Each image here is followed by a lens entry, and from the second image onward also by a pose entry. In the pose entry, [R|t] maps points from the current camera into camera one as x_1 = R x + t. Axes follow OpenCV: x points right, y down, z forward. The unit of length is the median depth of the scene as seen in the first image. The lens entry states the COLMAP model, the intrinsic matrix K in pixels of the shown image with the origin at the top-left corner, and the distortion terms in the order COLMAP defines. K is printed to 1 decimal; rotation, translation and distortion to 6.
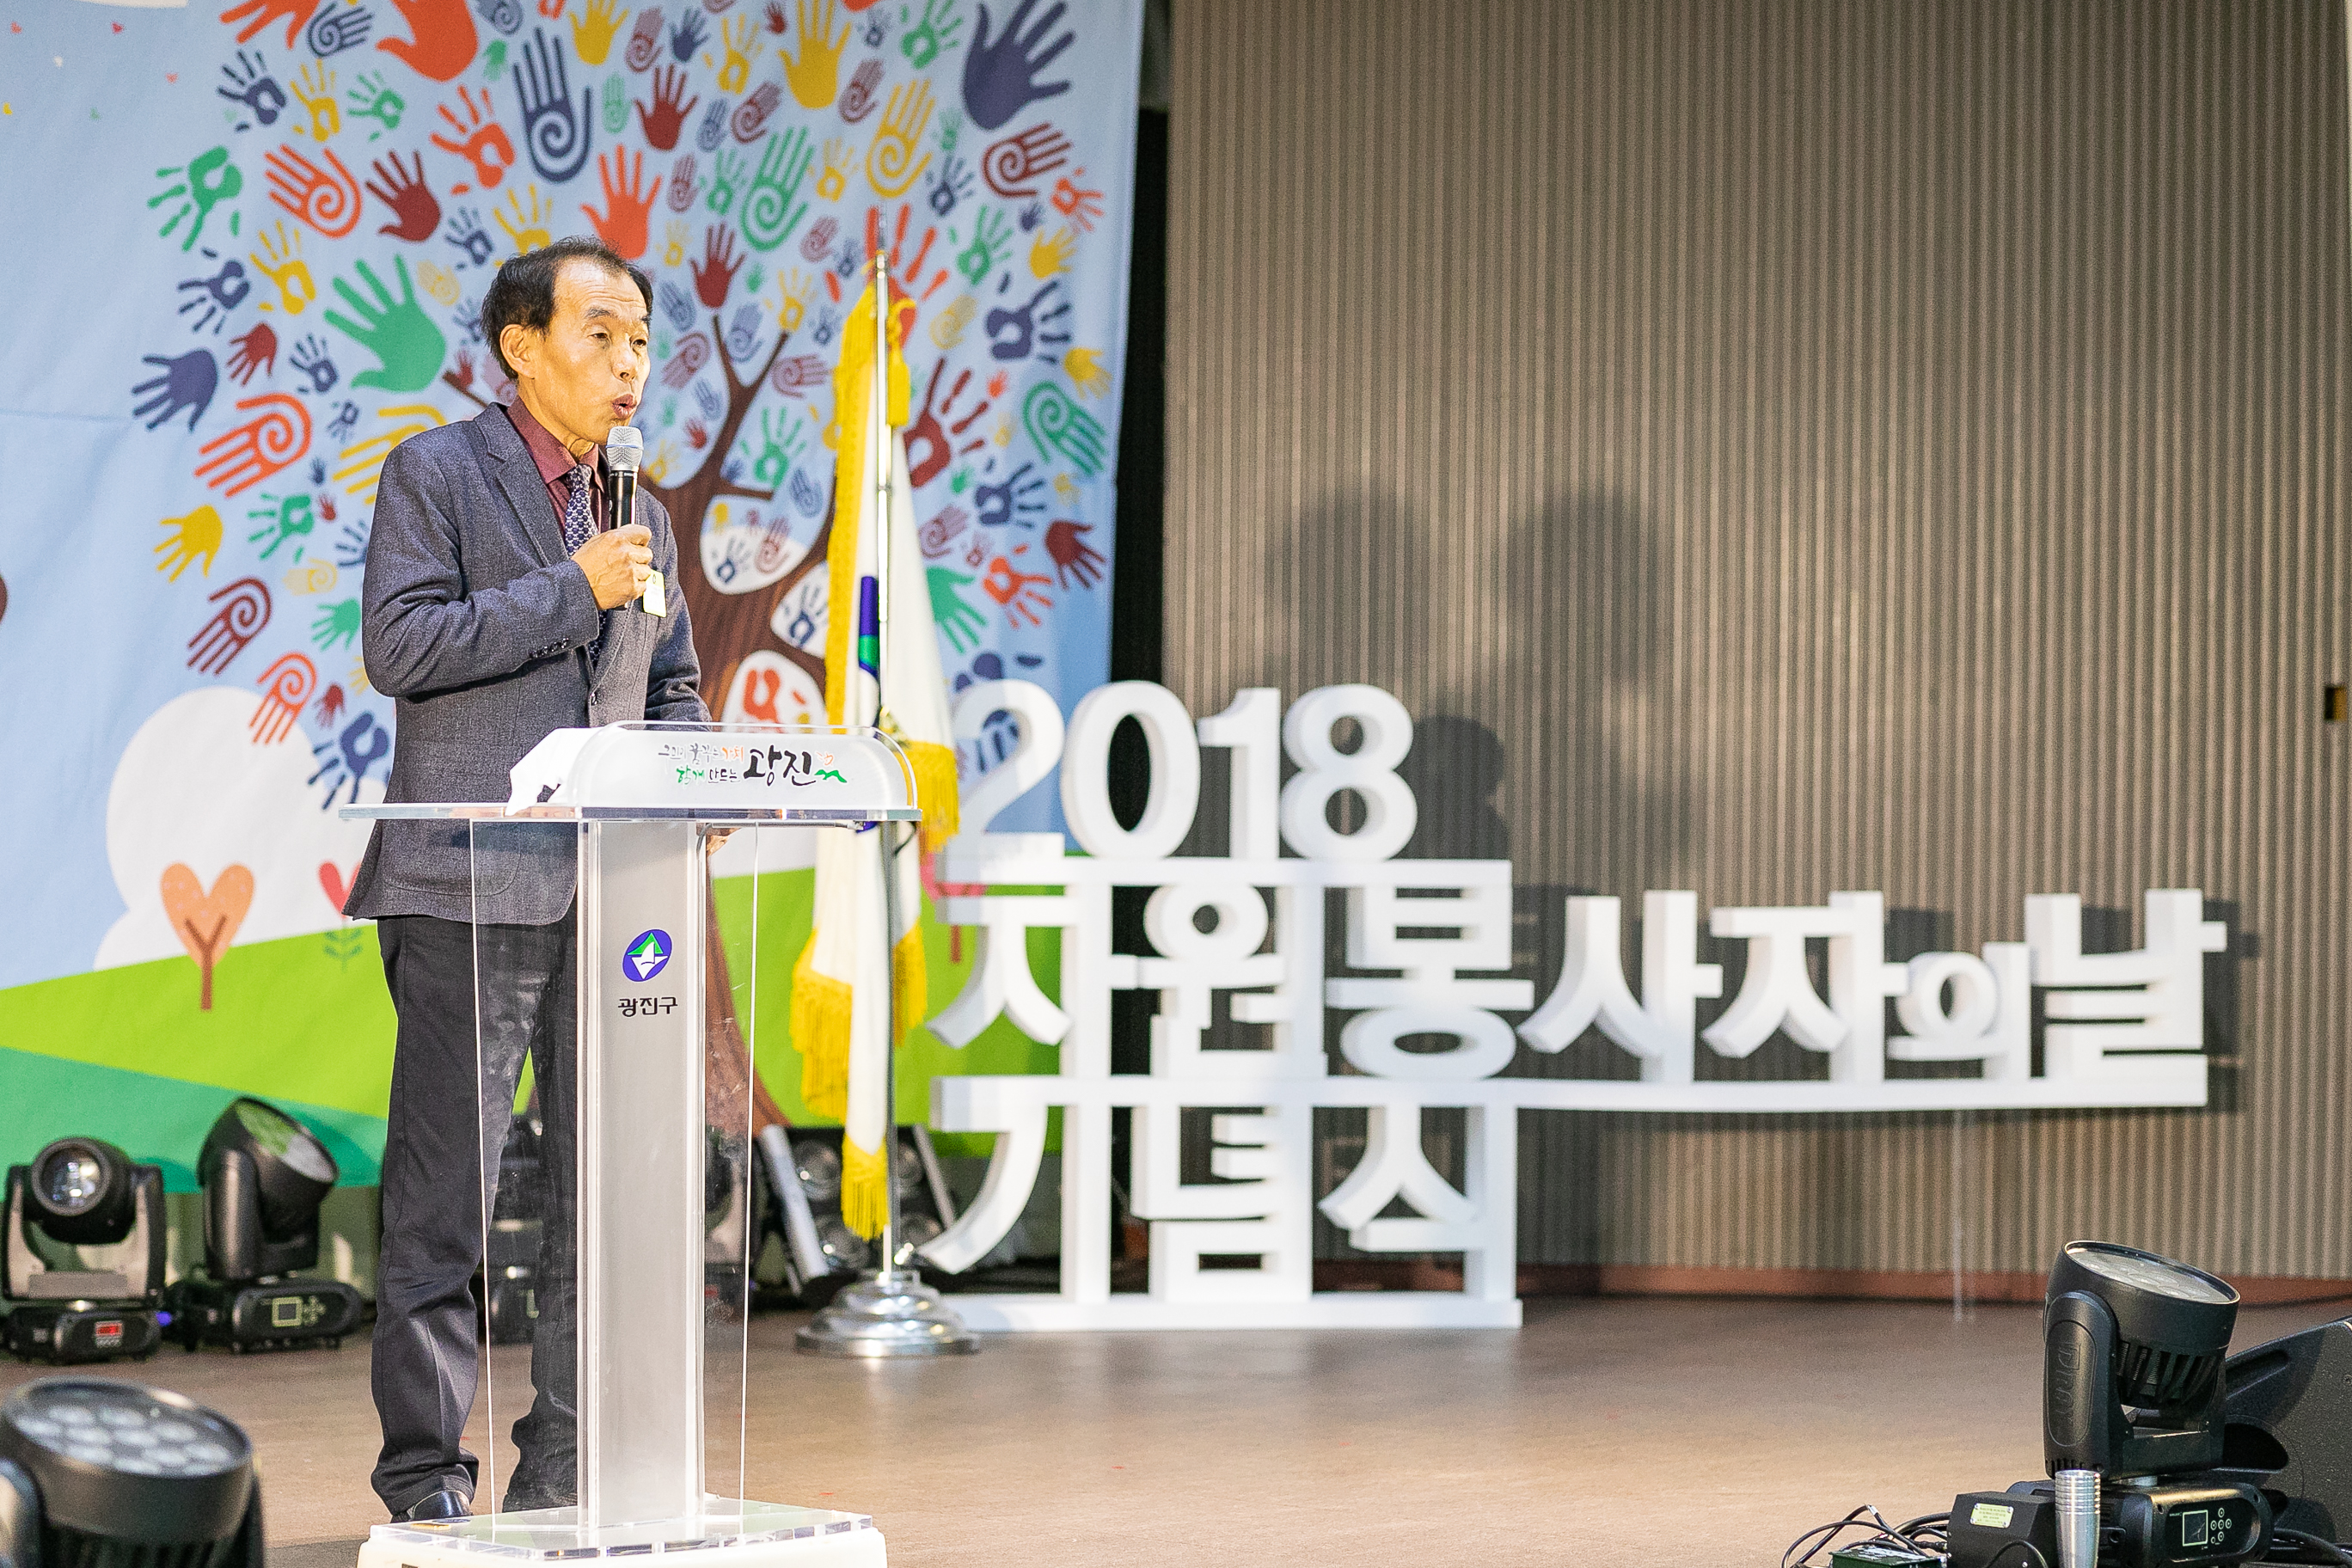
lens RADIAL K [[5764.3, 0, 1176.0], [0, 5764.3, 784.0], [0, 0, 1]] dist [0.540052, -0.036305]
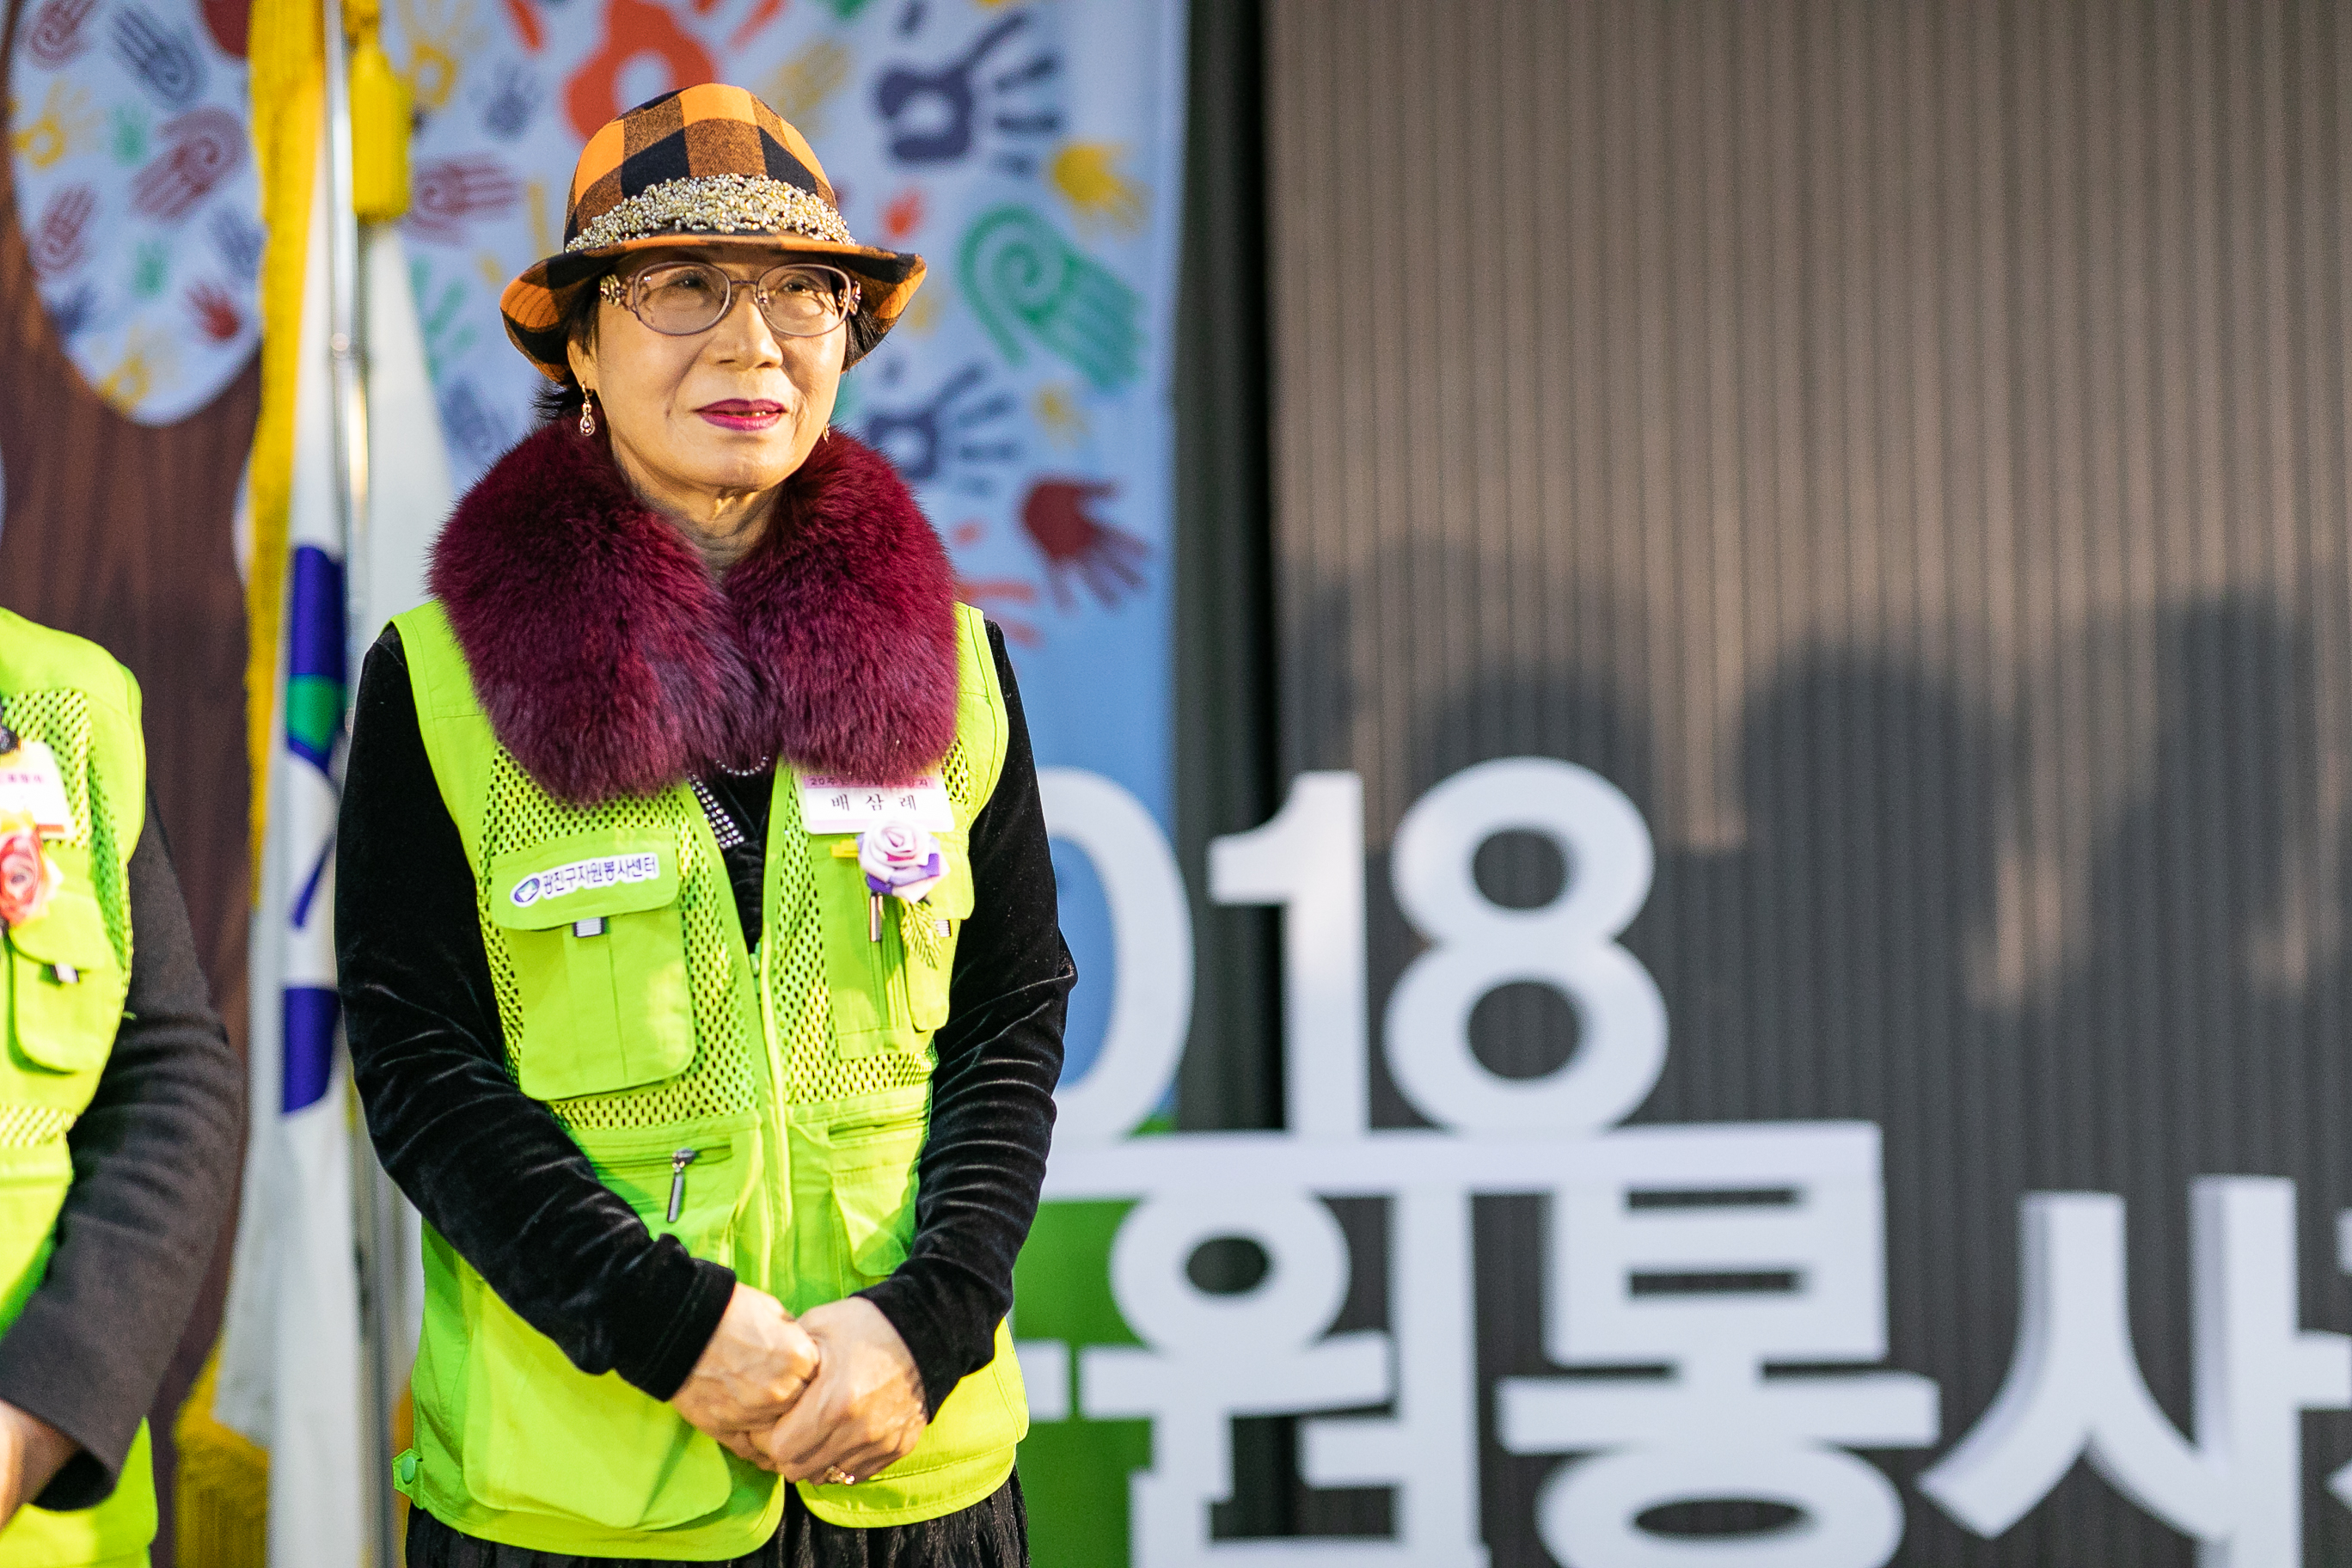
lens RADIAL K [[5670.6, 0, 1176.0], [0, 5670.6, 784.0], [0, 0, 1]] dist [0.027269, 0.529065]
pose [[0.978213, -0.036795, -0.204318, 0.096872], [0.027982, 0.998556, -0.045857, 0.005137], [0.205710, 0.039141, 0.977830, 0.535854]]
